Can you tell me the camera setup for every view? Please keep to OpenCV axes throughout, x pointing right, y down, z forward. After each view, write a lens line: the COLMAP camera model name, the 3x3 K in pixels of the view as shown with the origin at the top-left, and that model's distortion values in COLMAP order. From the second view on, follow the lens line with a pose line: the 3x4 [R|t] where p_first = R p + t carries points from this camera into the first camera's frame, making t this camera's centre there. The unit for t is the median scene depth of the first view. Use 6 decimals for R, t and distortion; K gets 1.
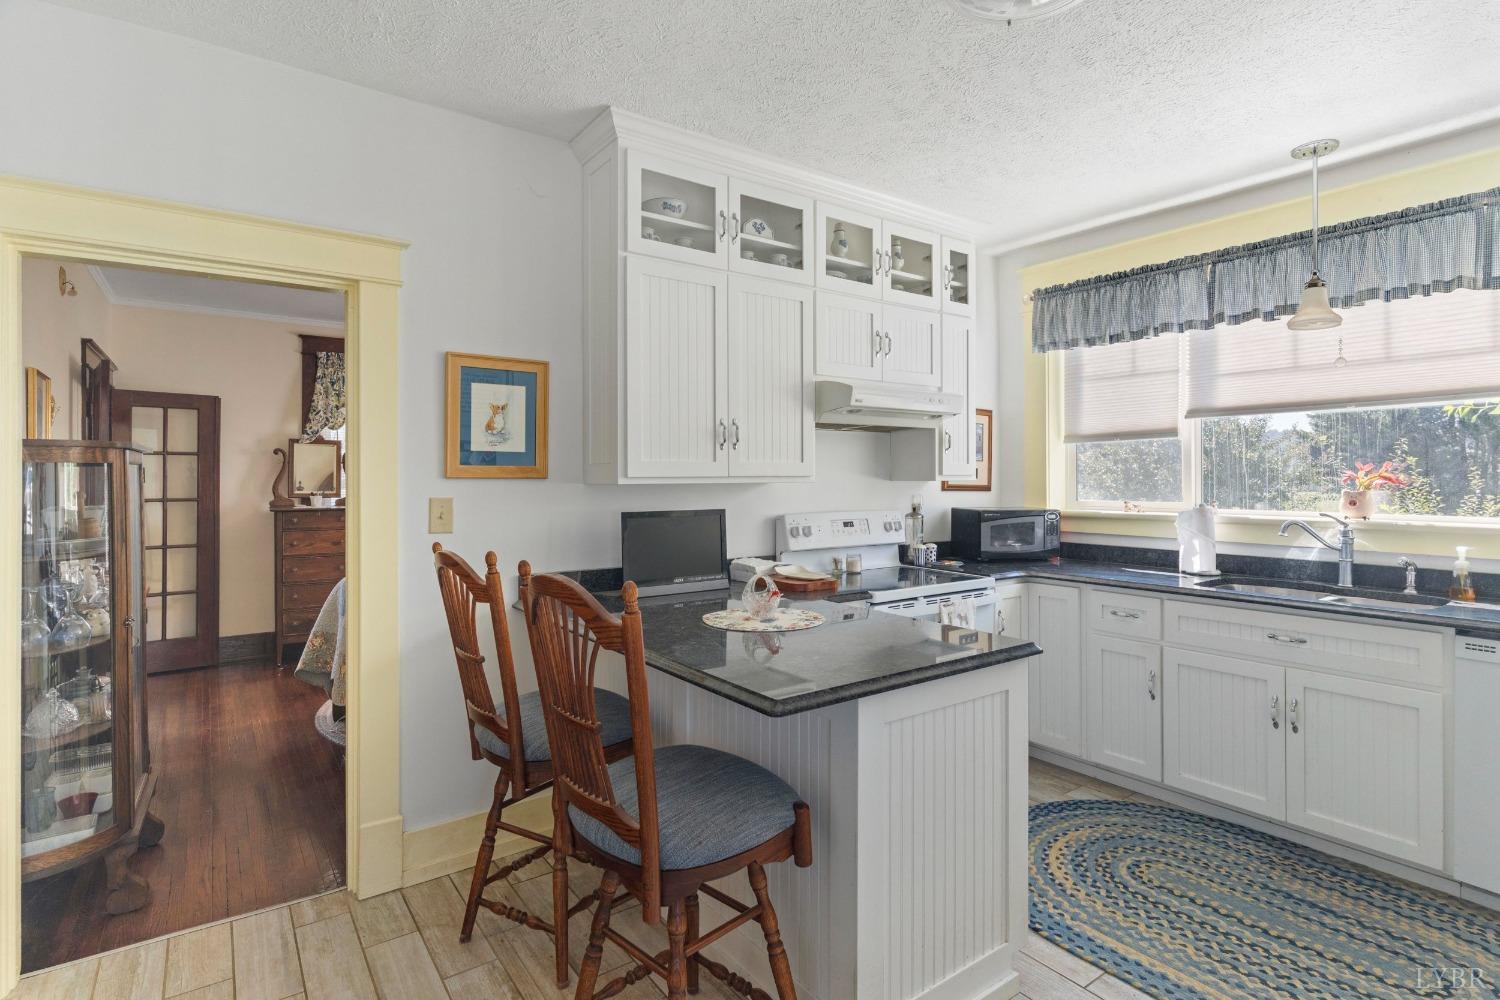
lens RADIAL K [[742.6, 0, 773.6], [0, 742.6, 477.4], [0, 0, 1]] dist [0.003786, -0.000159]
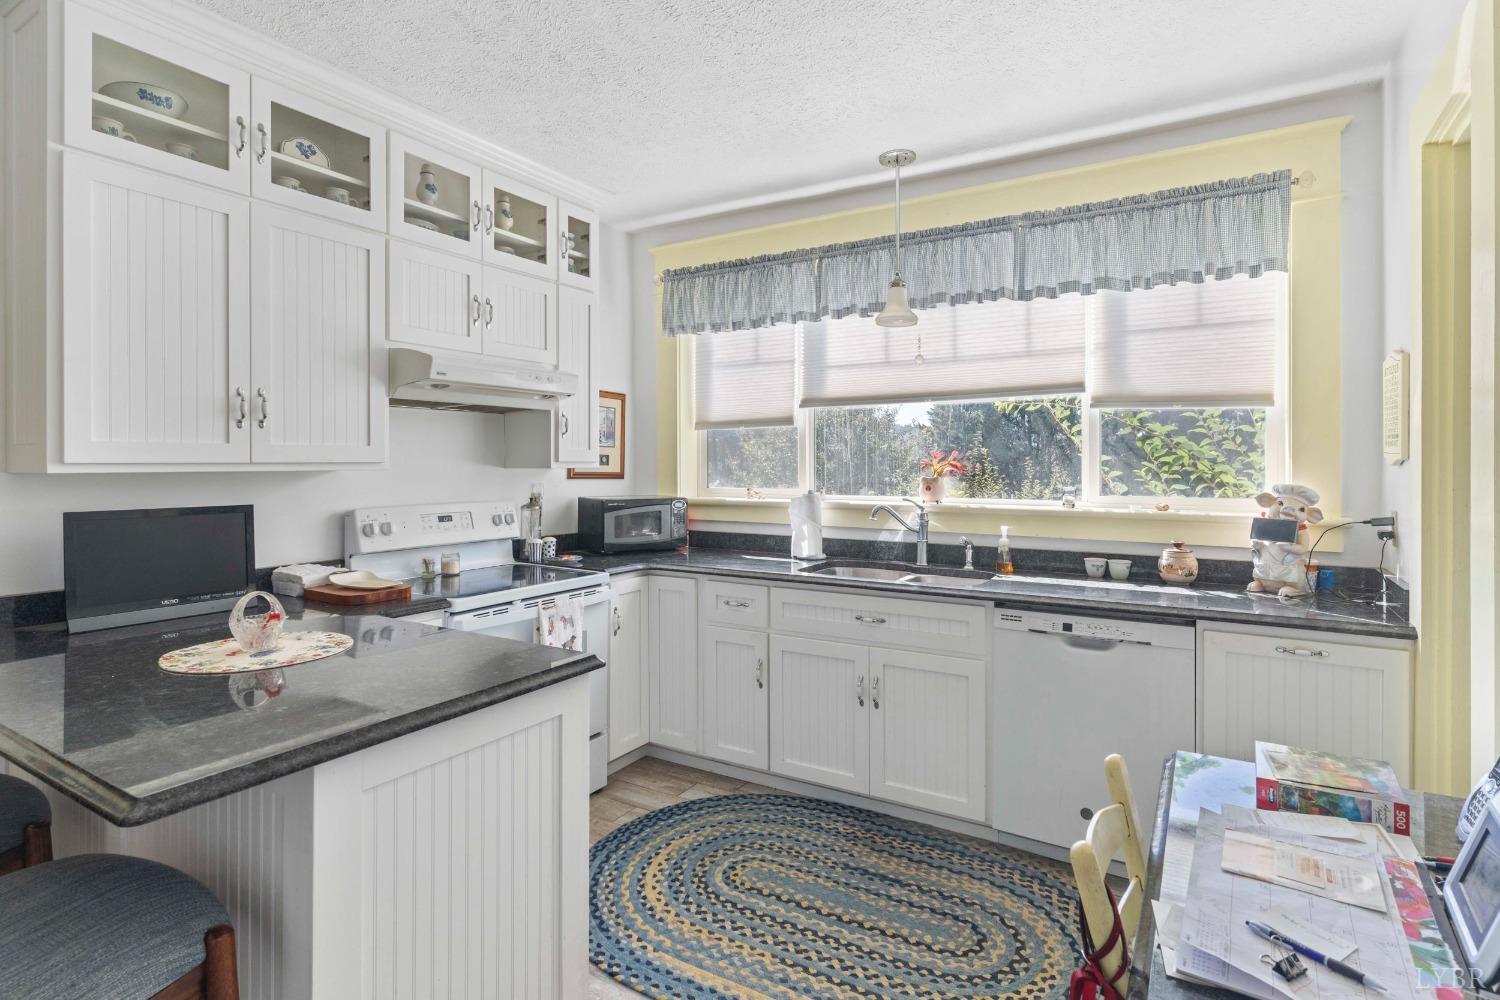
lens RADIAL K [[742.6, 0, 747.7], [0, 742.6, 463.9], [0, 0, 1]] dist [0.003786, -0.000159]
pose [[0.928292, 0.001696, 0.371848, 0.124332], [-0.001506, 0.999999, -0.000803, -0.000208], [-0.371849, 0.000185, 0.928293, 0.084250]]
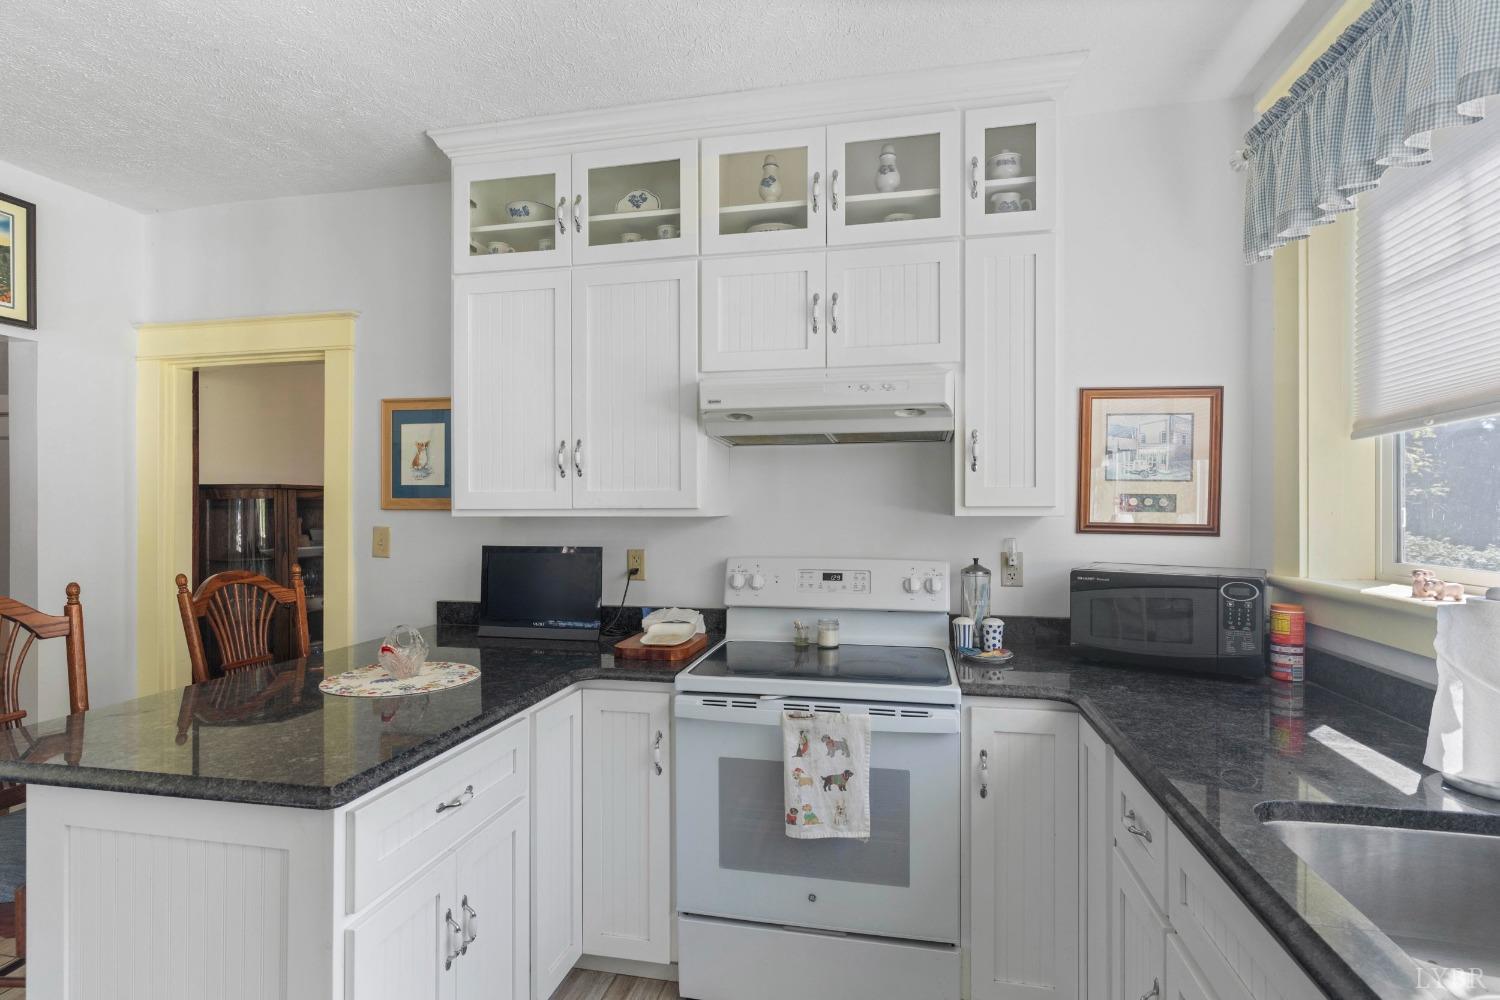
lens RADIAL K [[742.6, 0, 750.1], [0, 742.6, 508.3], [0, 0, 1]] dist [0.003786, -0.000159]
pose [[0.666872, 0.002998, -0.745166, 0.669739], [-0.000837, 0.999994, 0.003275, -0.004384], [0.745172, -0.001561, 0.666871, 0.556066]]
